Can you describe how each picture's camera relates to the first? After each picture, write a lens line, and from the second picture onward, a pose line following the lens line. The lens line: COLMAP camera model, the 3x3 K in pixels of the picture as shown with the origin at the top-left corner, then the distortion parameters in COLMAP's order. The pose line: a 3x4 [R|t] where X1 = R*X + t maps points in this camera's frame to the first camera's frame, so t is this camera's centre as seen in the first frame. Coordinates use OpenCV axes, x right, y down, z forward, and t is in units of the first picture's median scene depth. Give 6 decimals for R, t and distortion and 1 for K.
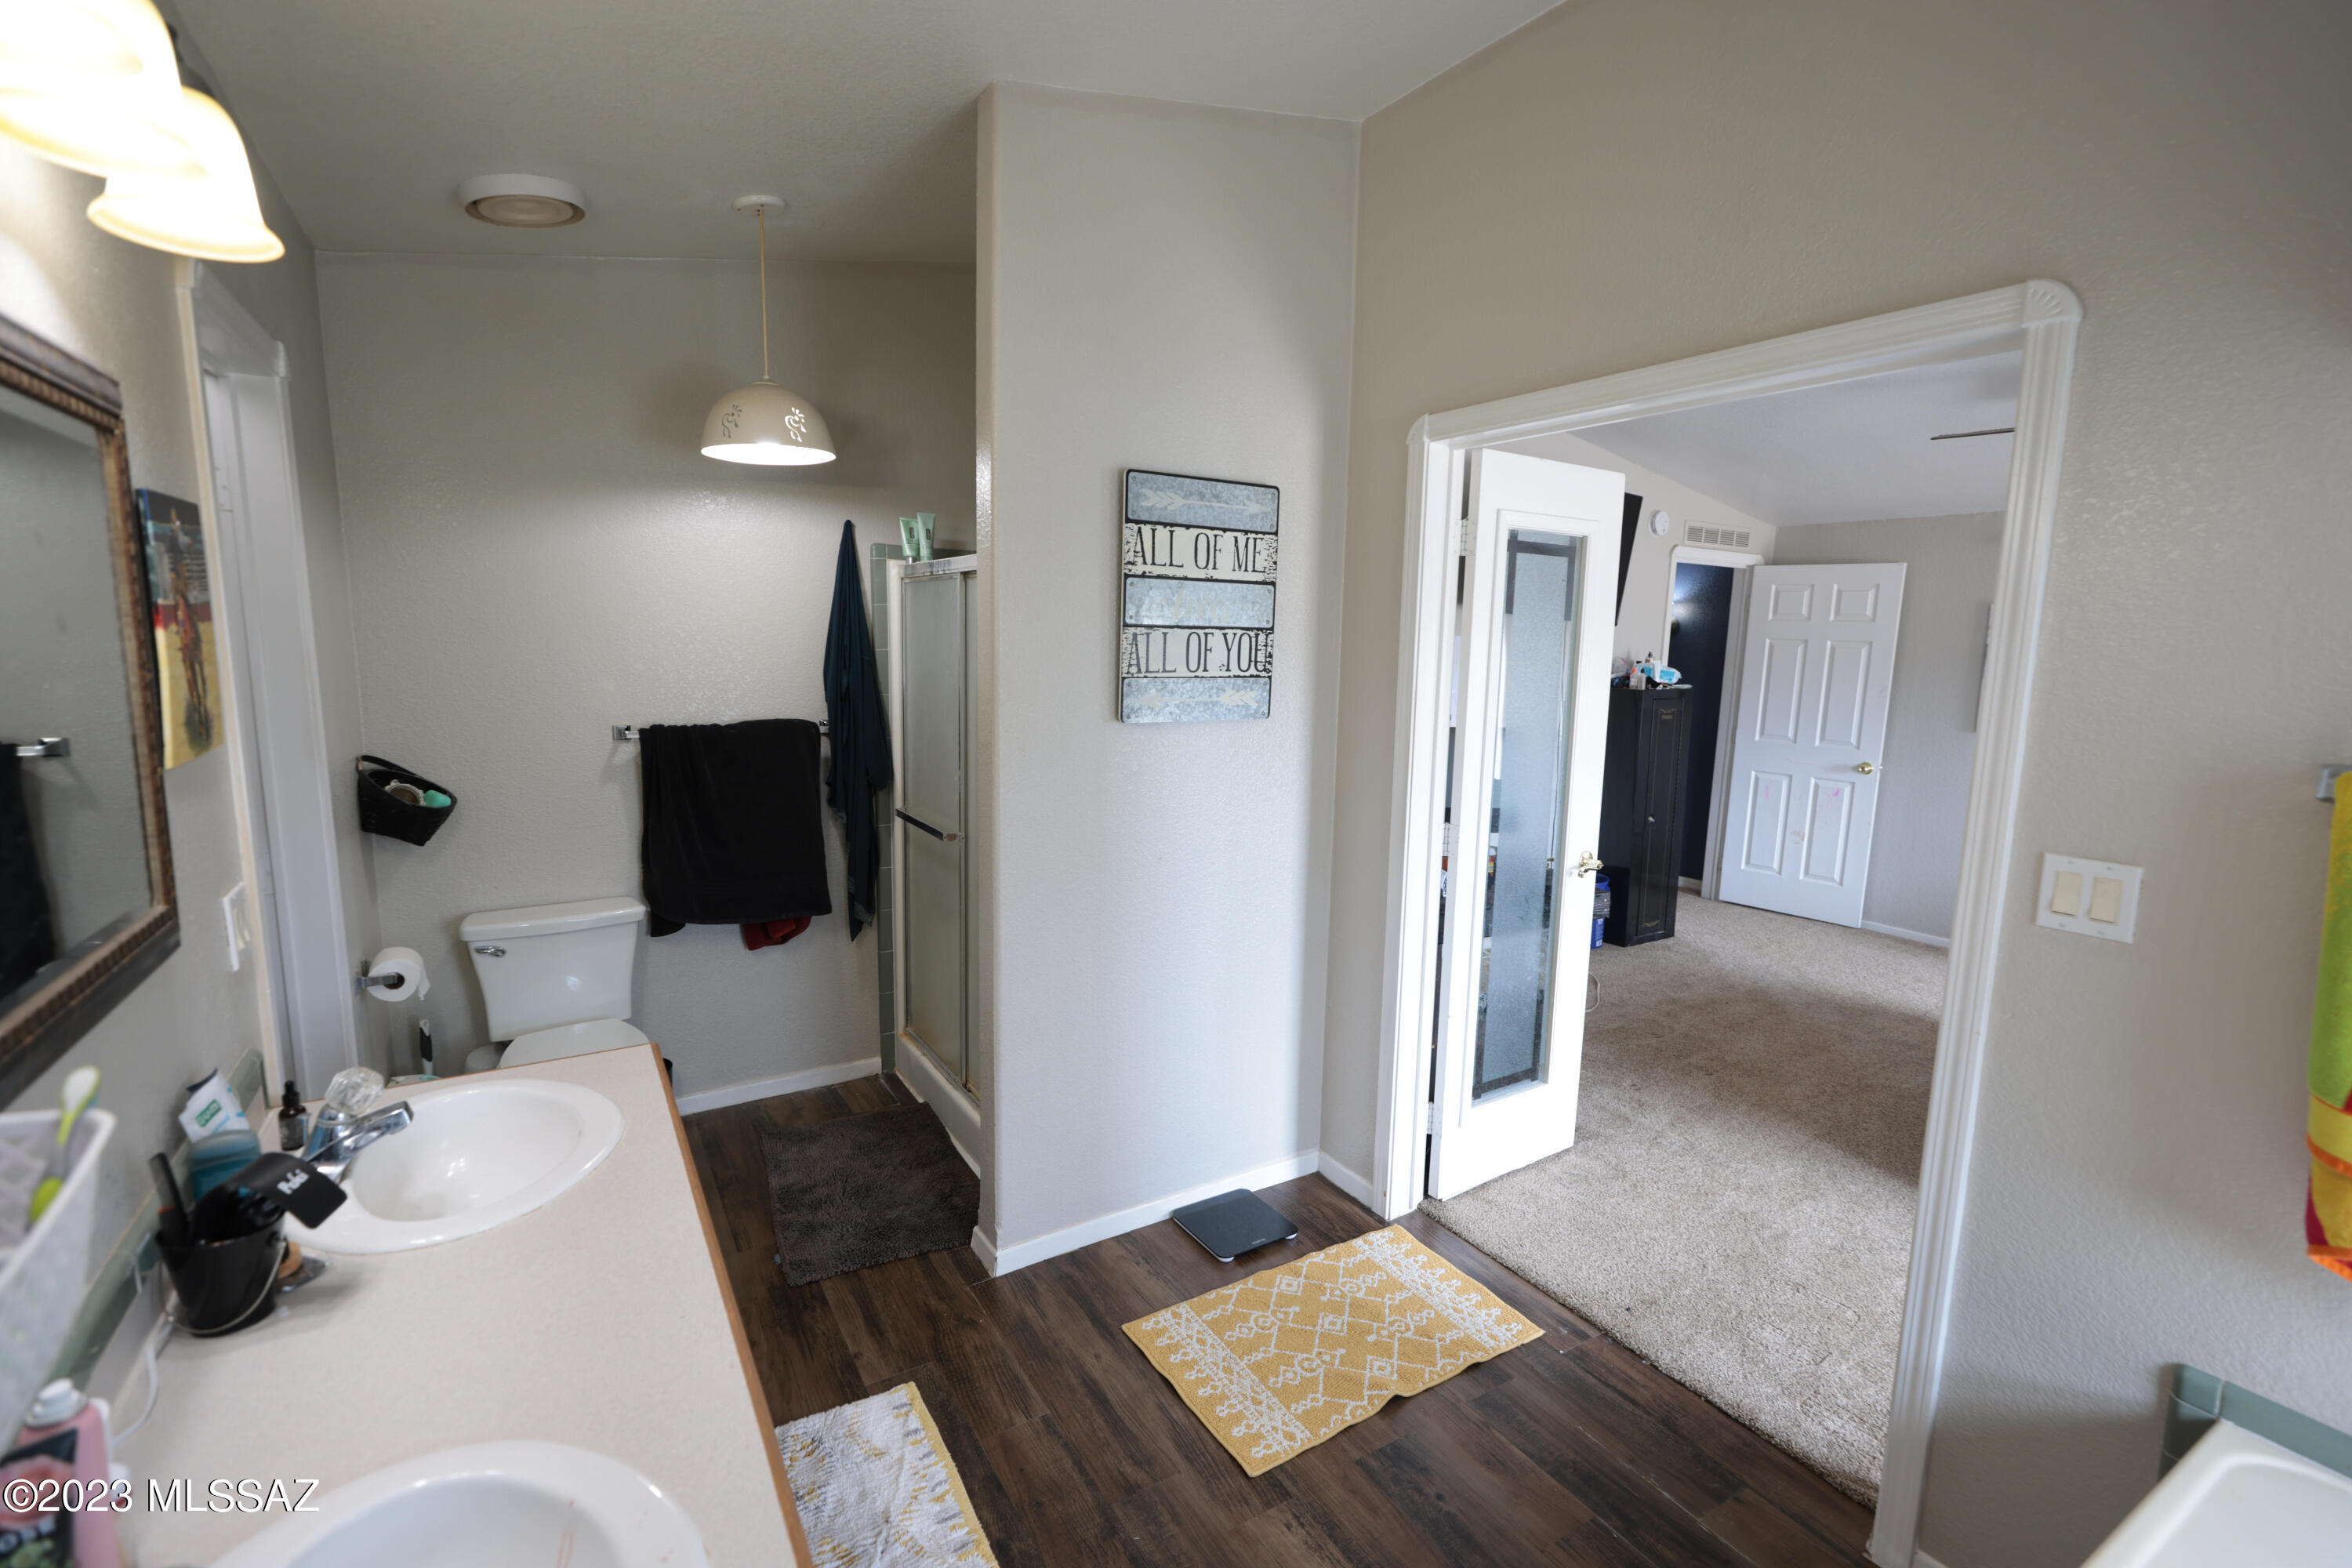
lens RADIAL K [[1041.0, 0, 1172.0], [0, 1041.0, 783.3], [0, 0, 1]] dist [-0.003320, -0.000433]
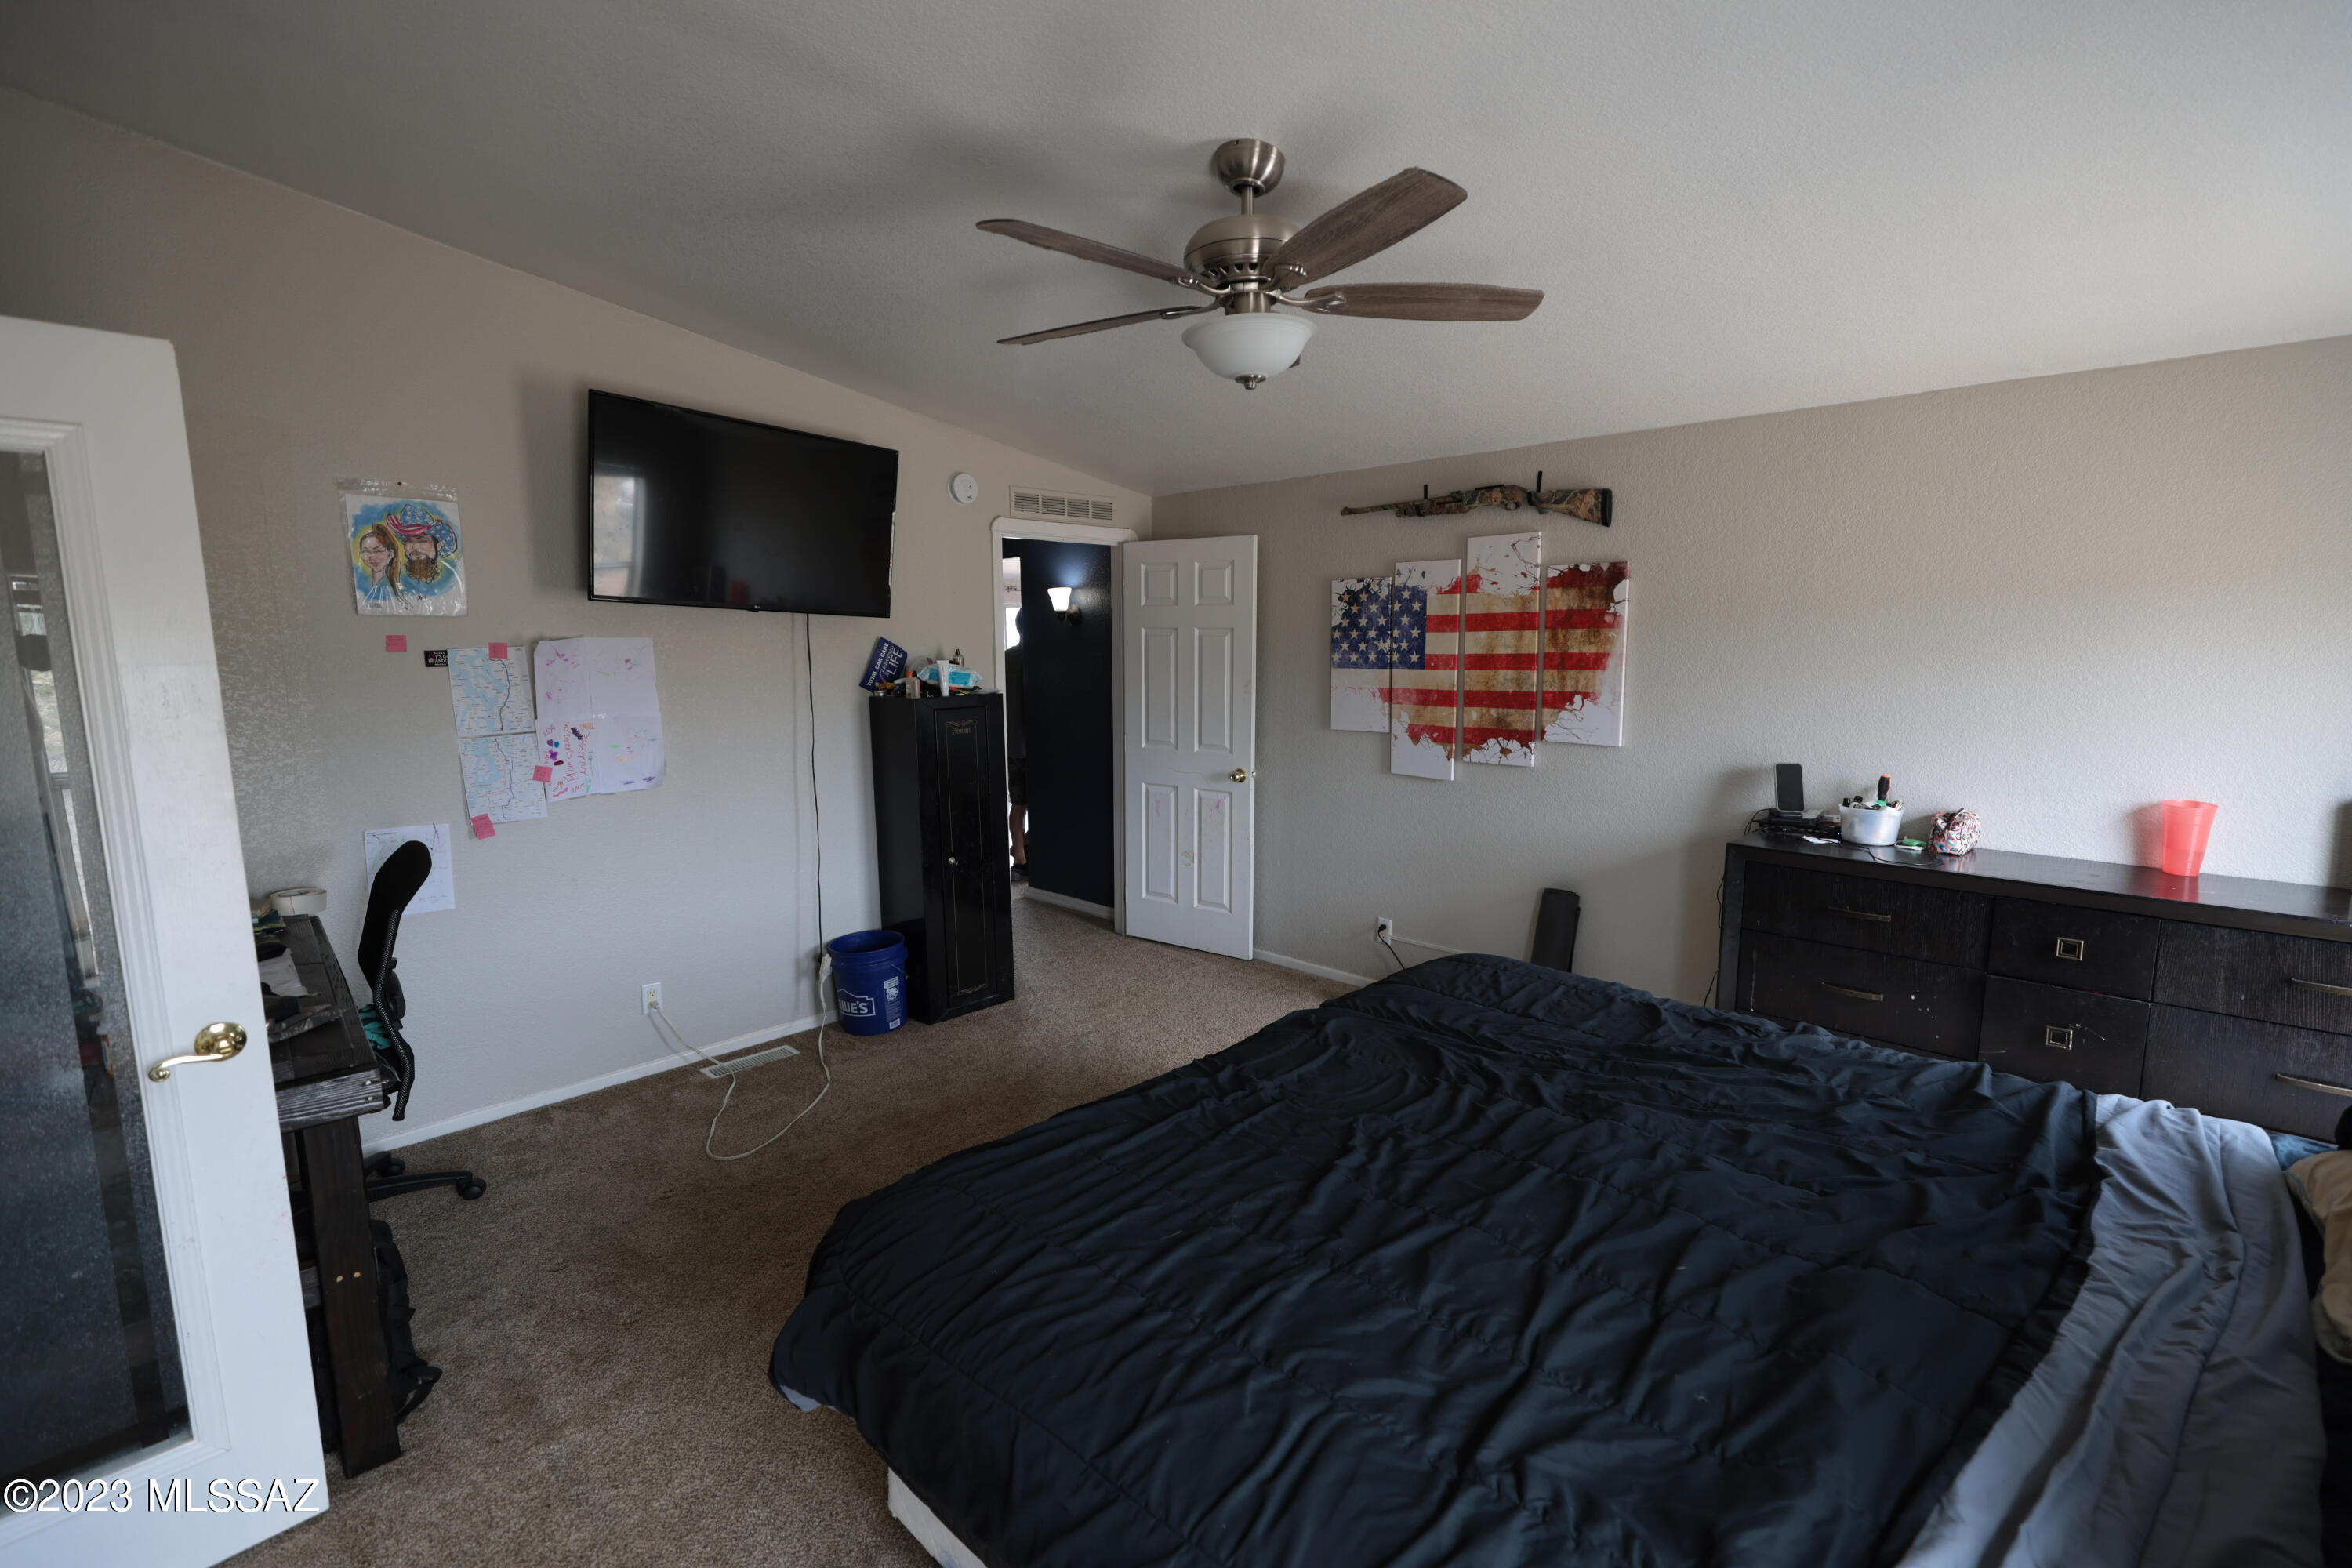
lens RADIAL K [[1041.0, 0, 1179.4], [0, 1041.0, 783.9], [0, 0, 1]] dist [-0.003320, -0.000433]
pose [[0.970482, -0.065591, 0.232082, 0.418534], [0.065469, 0.997821, 0.008239, -0.017597], [-0.232117, 0.007198, 0.972661, 0.176965]]
